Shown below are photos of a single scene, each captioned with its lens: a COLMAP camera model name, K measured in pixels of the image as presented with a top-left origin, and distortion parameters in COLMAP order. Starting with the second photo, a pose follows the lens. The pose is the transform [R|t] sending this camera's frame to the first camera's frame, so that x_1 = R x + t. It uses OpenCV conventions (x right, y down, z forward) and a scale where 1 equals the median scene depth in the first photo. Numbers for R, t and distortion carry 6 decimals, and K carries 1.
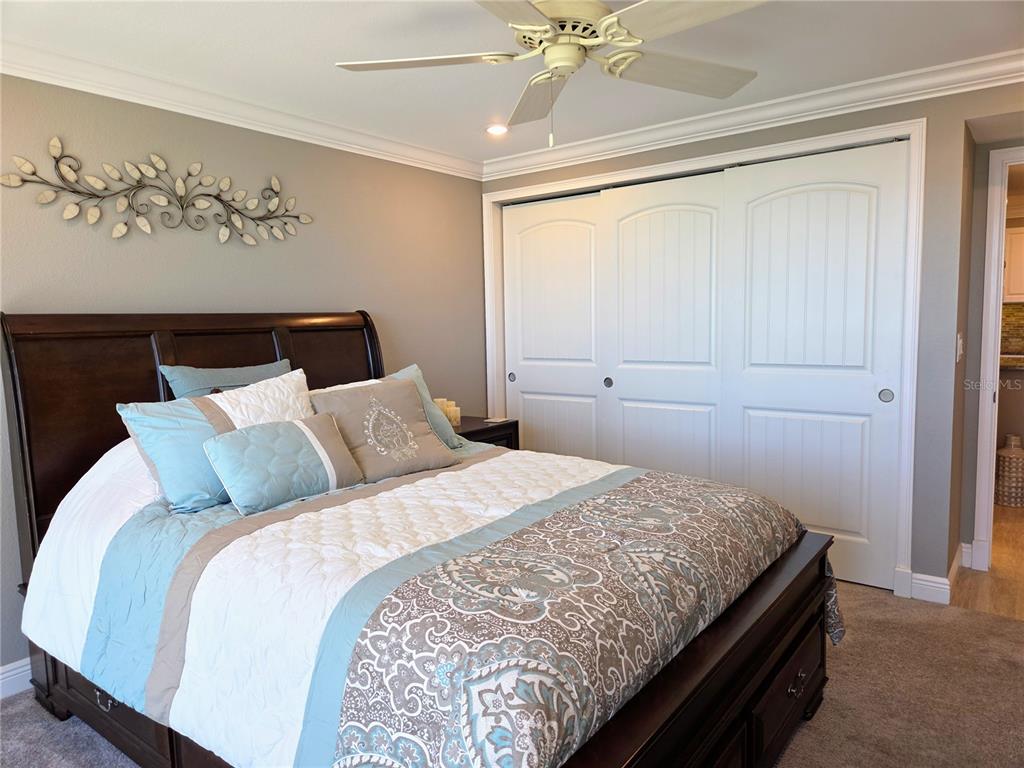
lens RADIAL K [[689.3, 0, 511.8], [0, 689.3, 384.5], [0, 0, 1]] dist [0.074133, -0.057415]
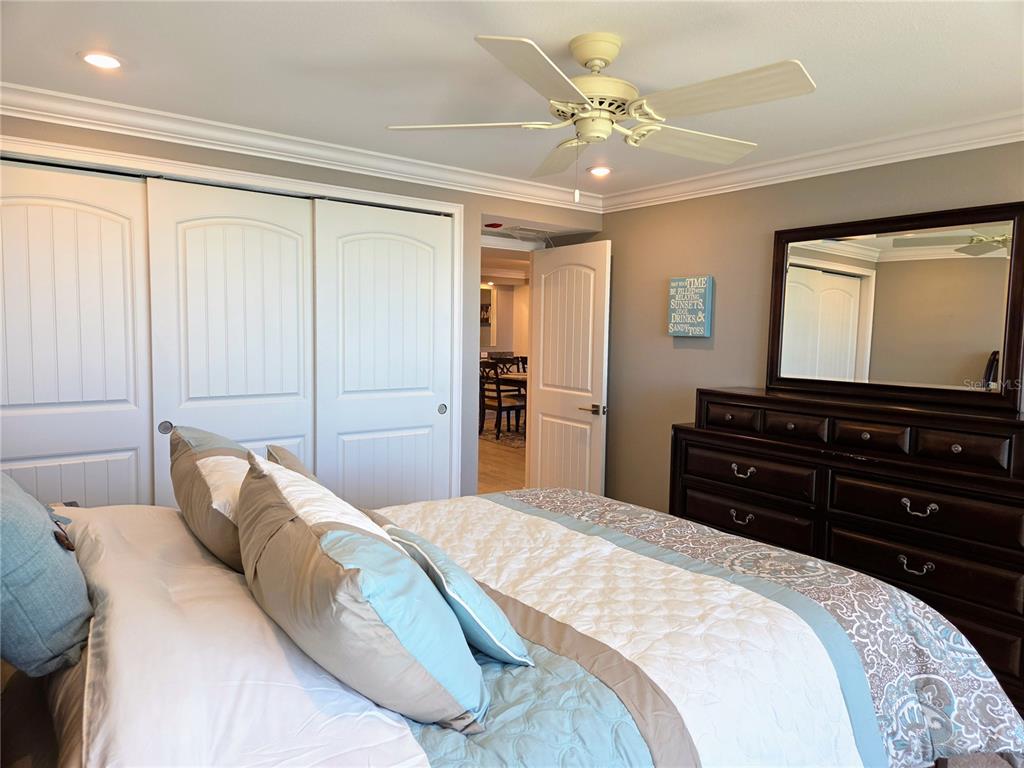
lens RADIAL K [[689.3, 0, 511.2], [0, 689.3, 382.1], [0, 0, 1]] dist [0.074133, -0.057415]
pose [[0.260406, -0.054372, 0.963967, -0.563401], [0.071848, 0.996736, 0.036812, -0.060424], [-0.962822, 0.059673, 0.263463, 0.455844]]
